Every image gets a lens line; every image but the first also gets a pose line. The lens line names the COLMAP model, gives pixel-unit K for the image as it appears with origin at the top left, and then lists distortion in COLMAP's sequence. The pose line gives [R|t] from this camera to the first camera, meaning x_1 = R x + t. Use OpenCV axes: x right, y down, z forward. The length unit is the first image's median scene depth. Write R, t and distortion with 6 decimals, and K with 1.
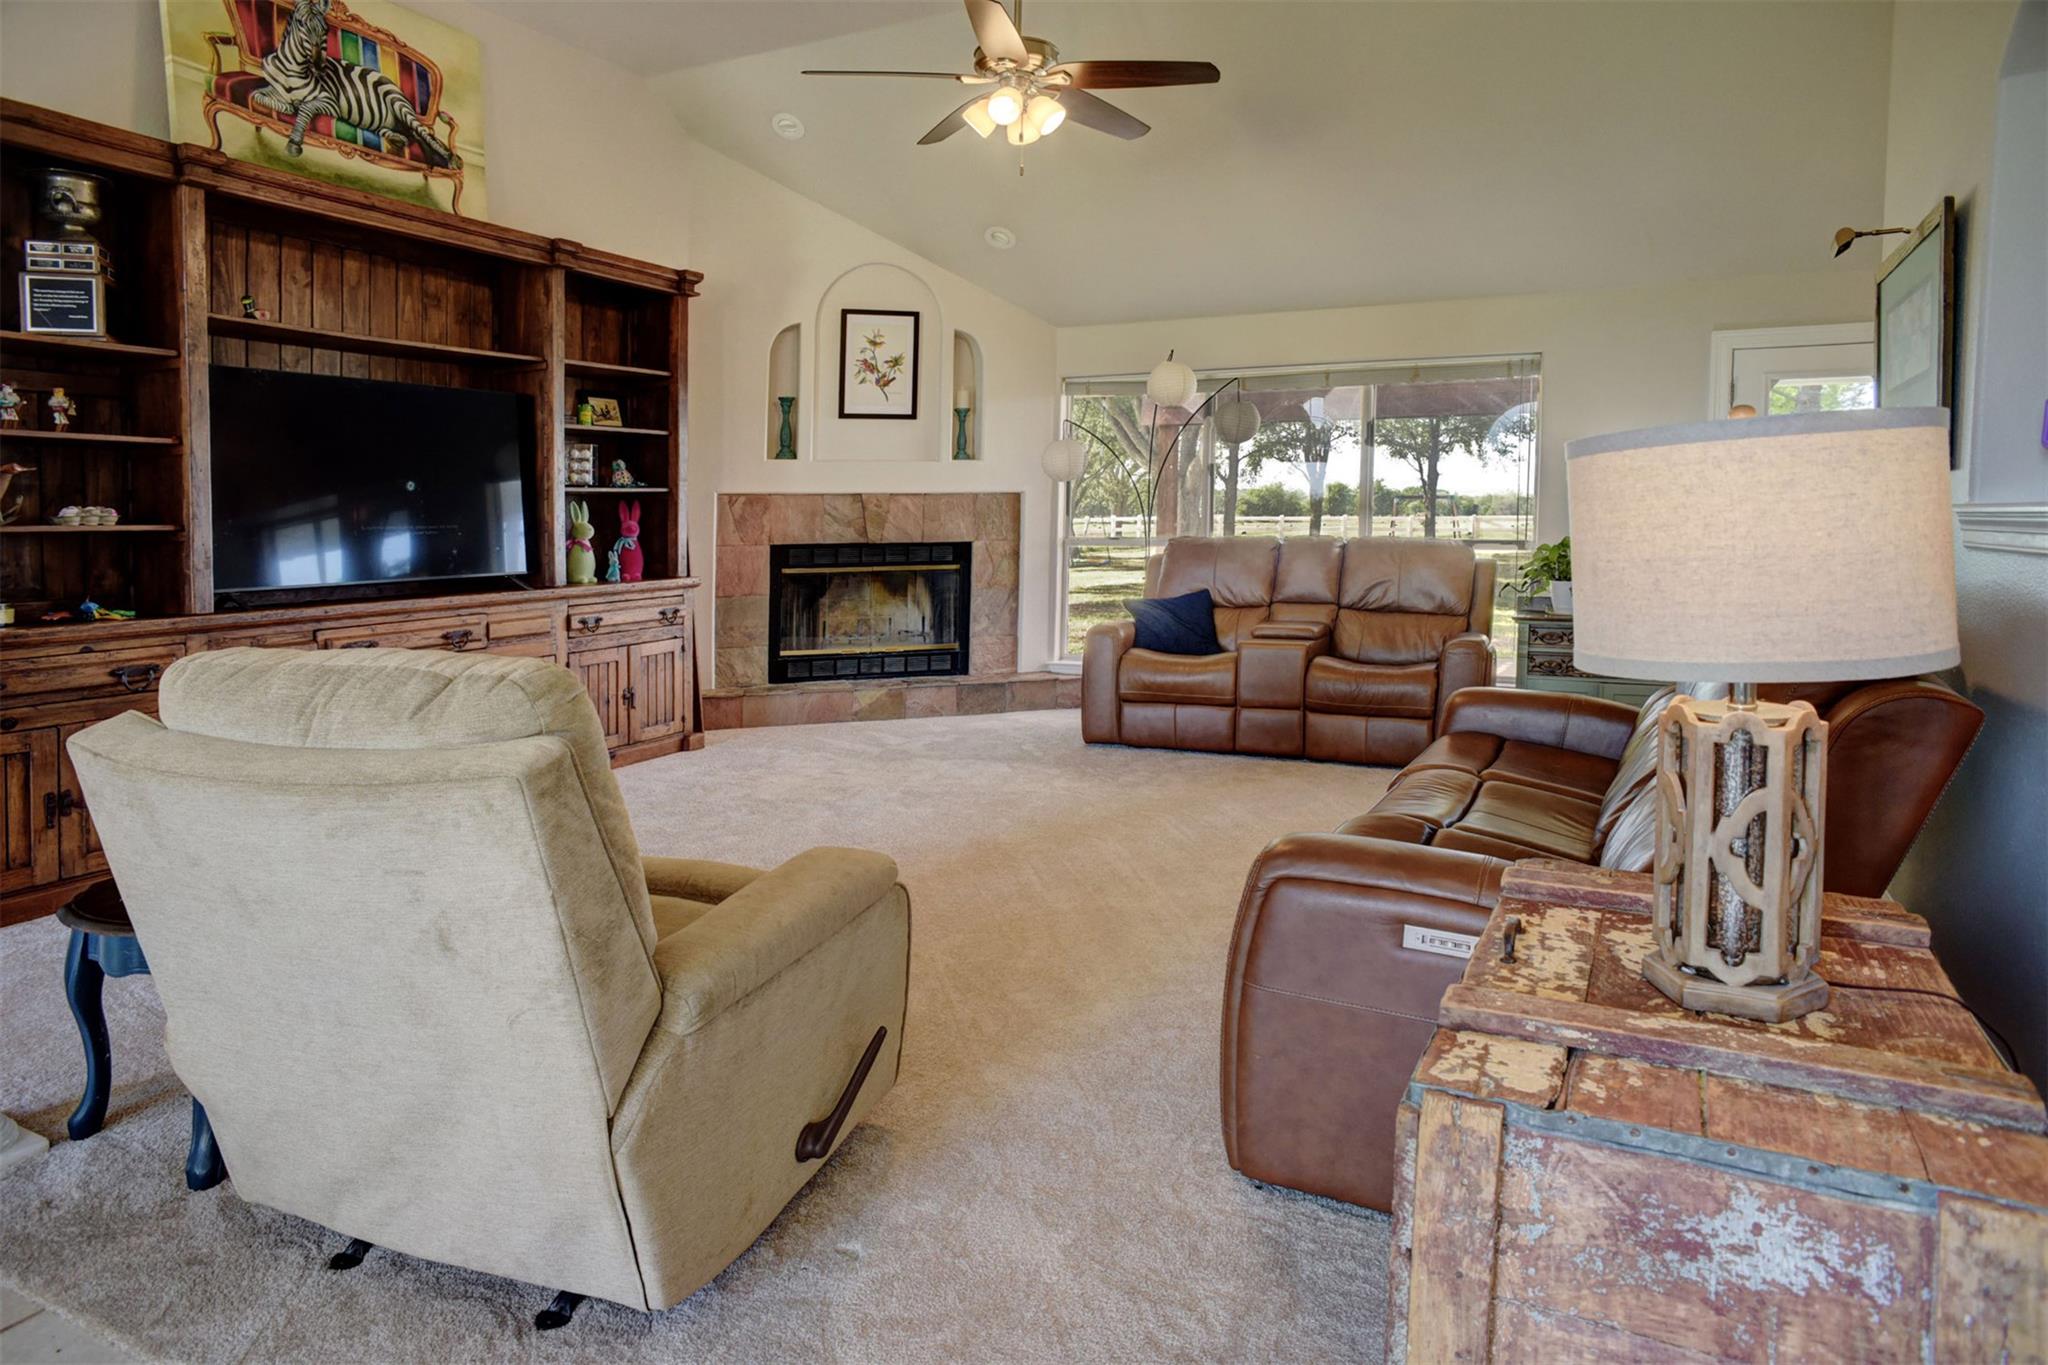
lens RADIAL K [[1199.2, 0, 1021.5], [0, 1199.2, 683.8], [0, 0, 1]] dist [0.001483, 0.000765]
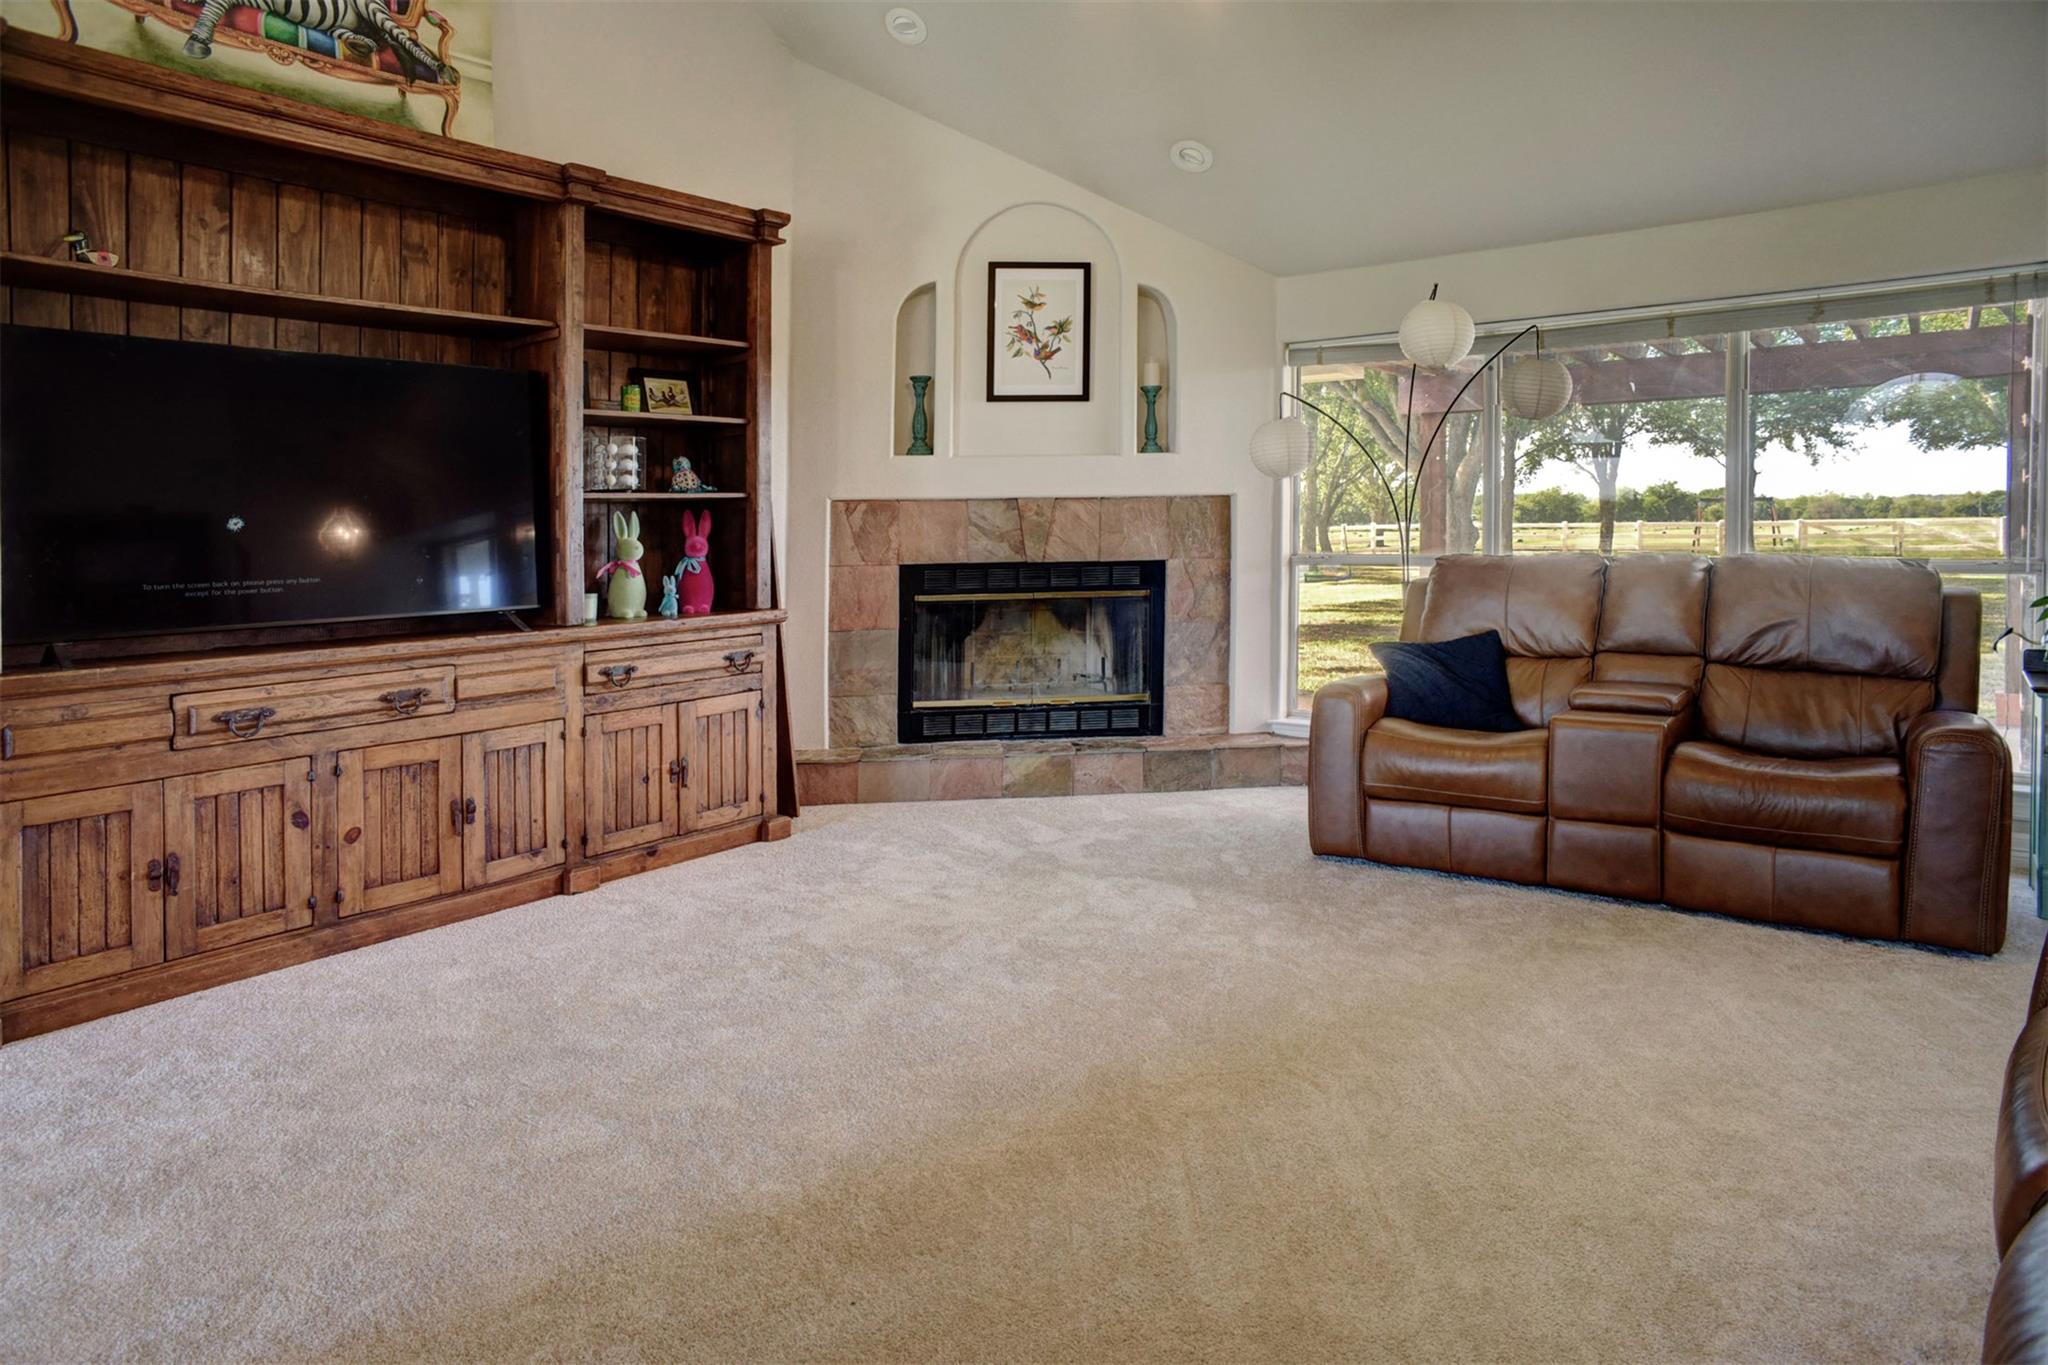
lens RADIAL K [[1230.8, 0, 1025.3], [0, 1230.8, 548.0], [0, 0, 1]] dist [-0.080523, 0.081860]
pose [[0.979480, -0.002819, -0.201519, 0.034423], [-0.021295, 0.992857, -0.117394, -0.040954], [0.200411, 0.119277, 0.972424, 0.282280]]
